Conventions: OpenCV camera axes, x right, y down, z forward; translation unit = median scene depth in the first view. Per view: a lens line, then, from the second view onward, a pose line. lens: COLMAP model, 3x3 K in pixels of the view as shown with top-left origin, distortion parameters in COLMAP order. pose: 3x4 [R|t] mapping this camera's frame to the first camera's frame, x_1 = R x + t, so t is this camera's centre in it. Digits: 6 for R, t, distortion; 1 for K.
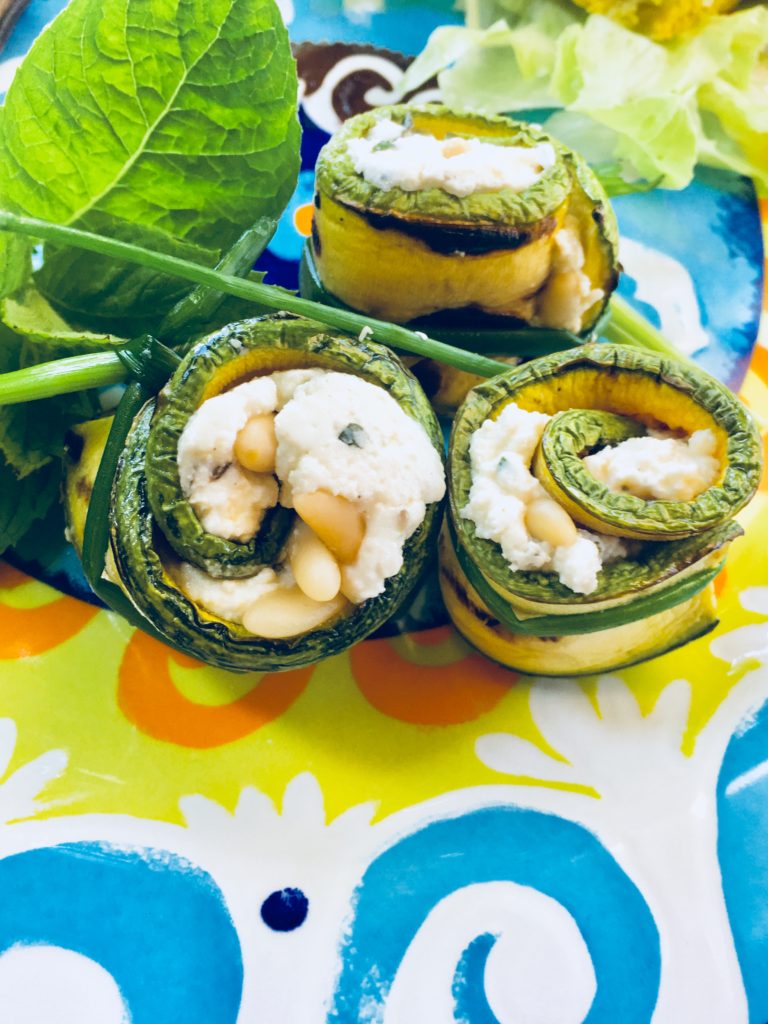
lens RADIAL K [[1120.6, 0, 384.0], [0, 1120.6, 512.0], [0, 0, 1]] dist [0.062153, -0.157011]
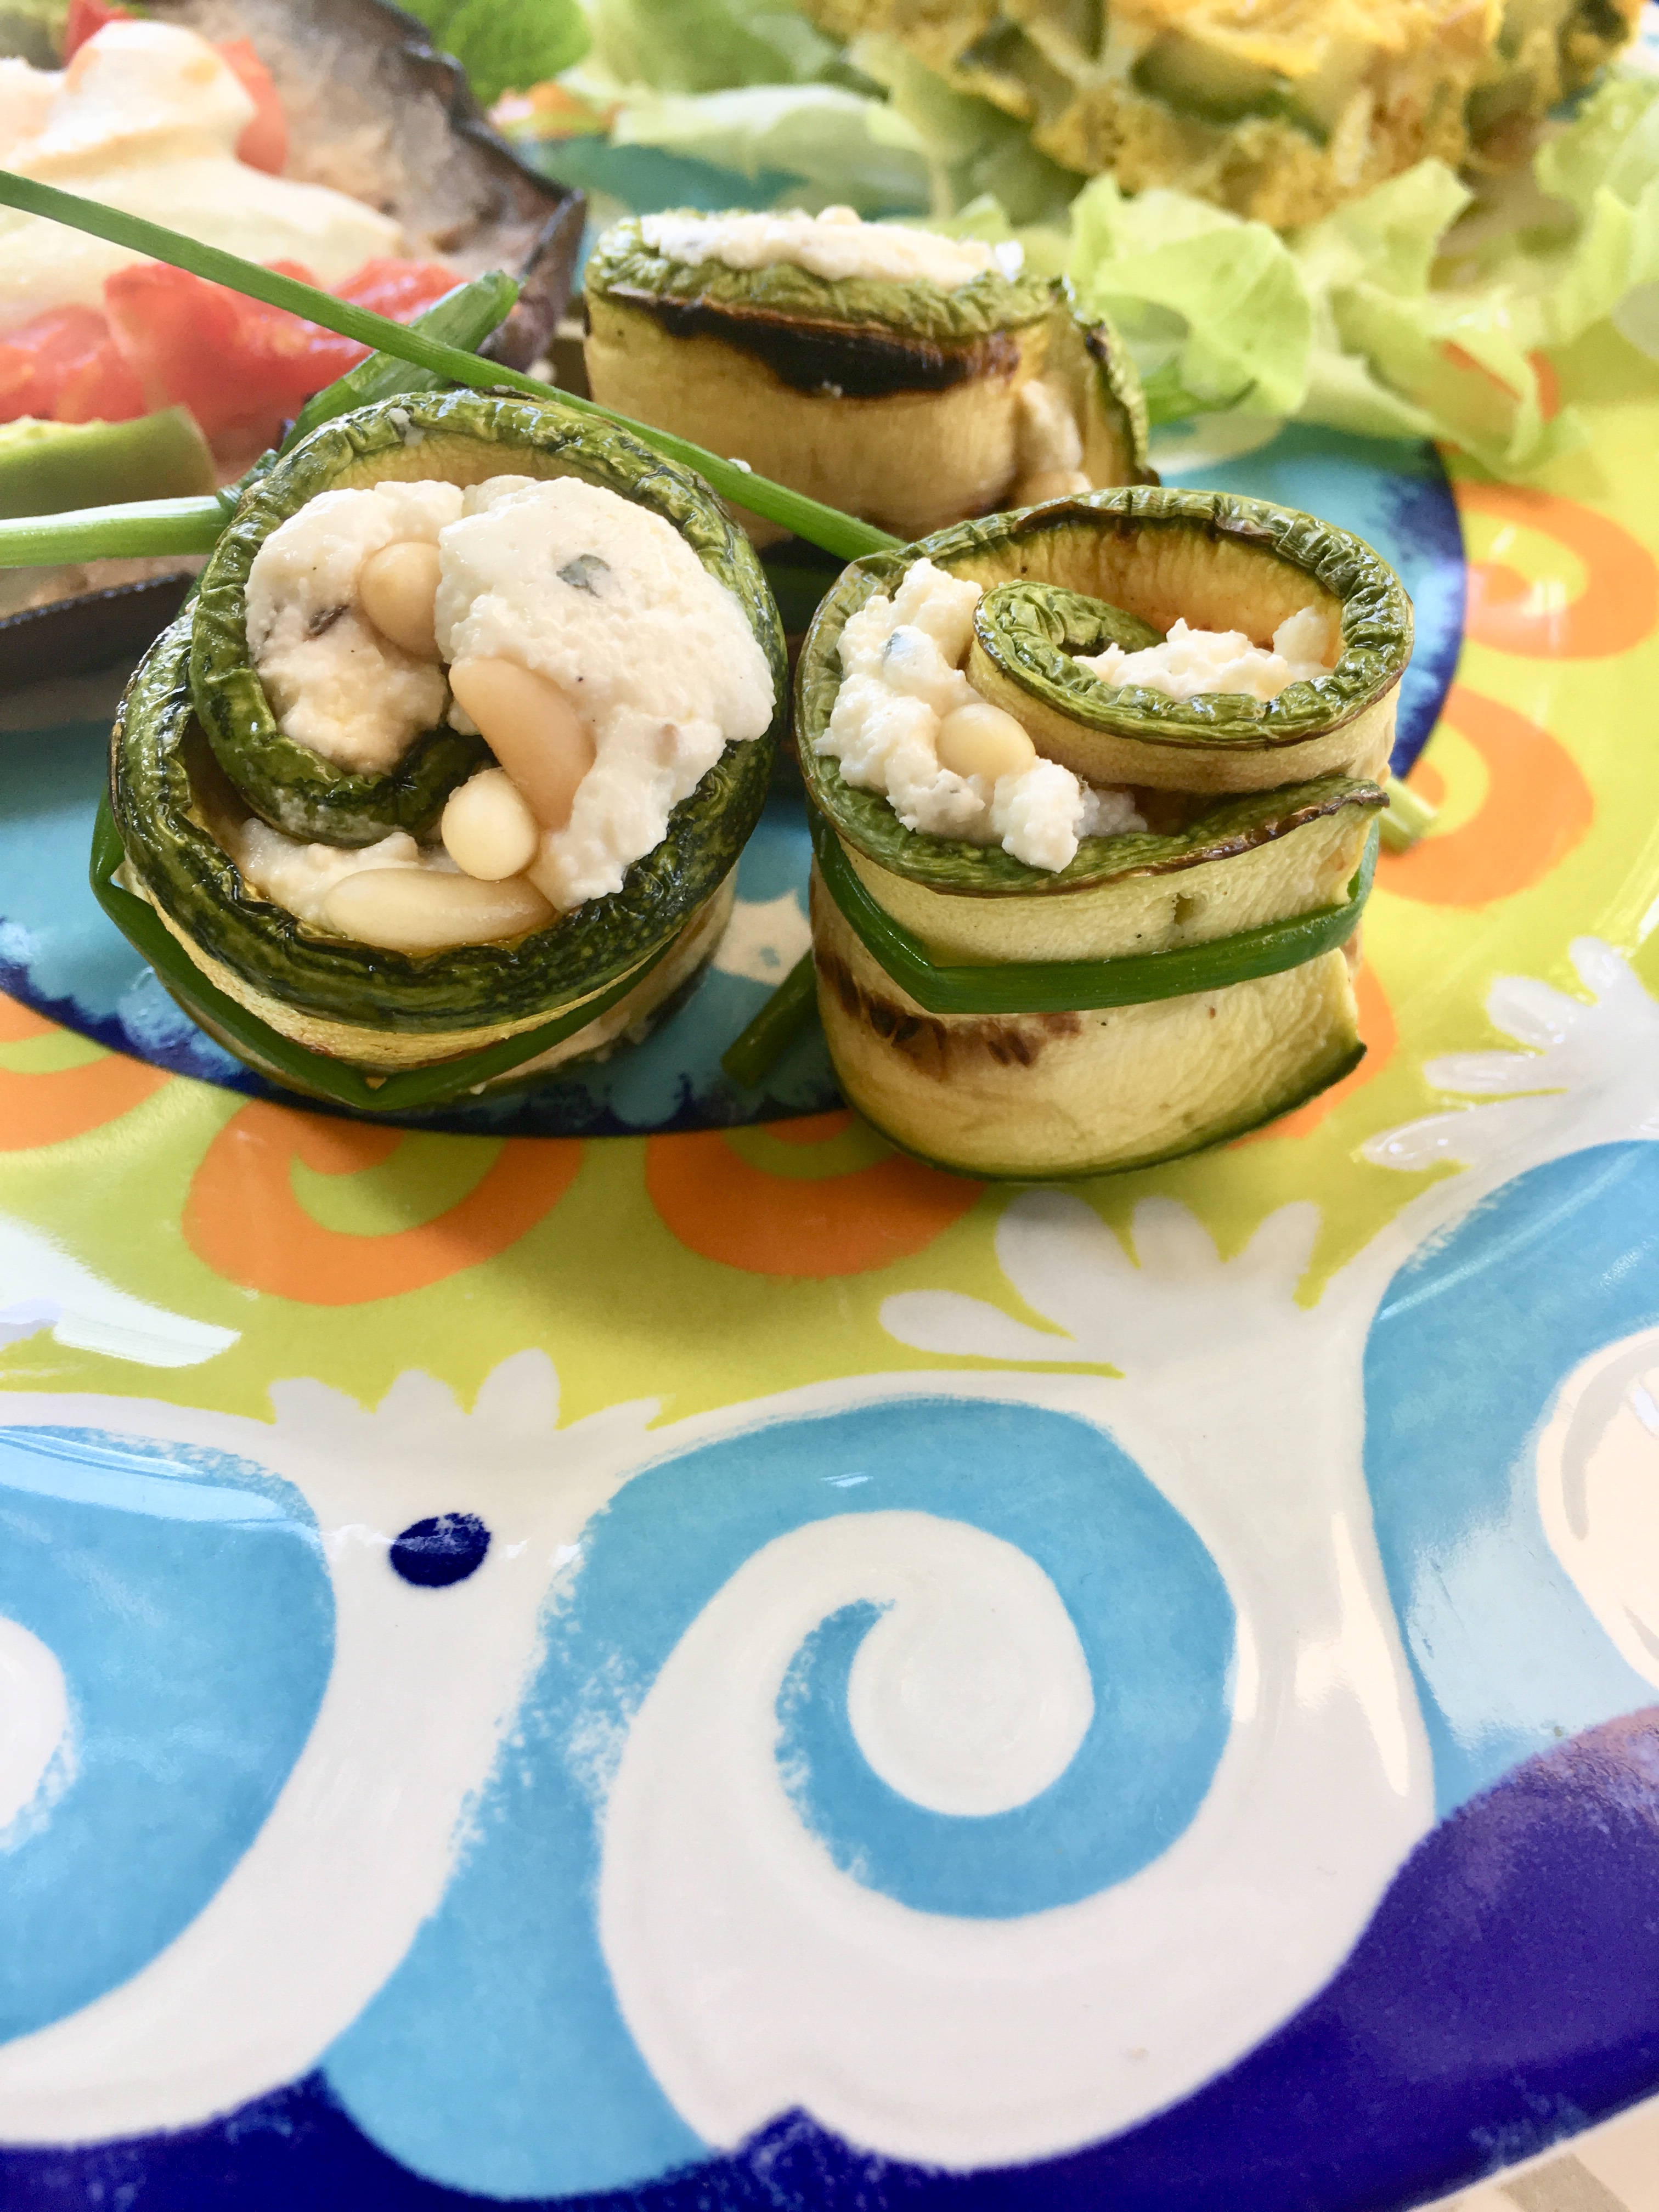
lens RADIAL K [[1892.8, 0, 829.5], [0, 1892.8, 1106.0], [0, 0, 1]] dist [0.001237, -0.008002]
pose [[0.998564, -0.001254, -0.053551, 0.121178], [-0.008055, 0.984843, -0.173263, 0.308993], [0.052957, 0.173446, 0.983419, 0.190996]]
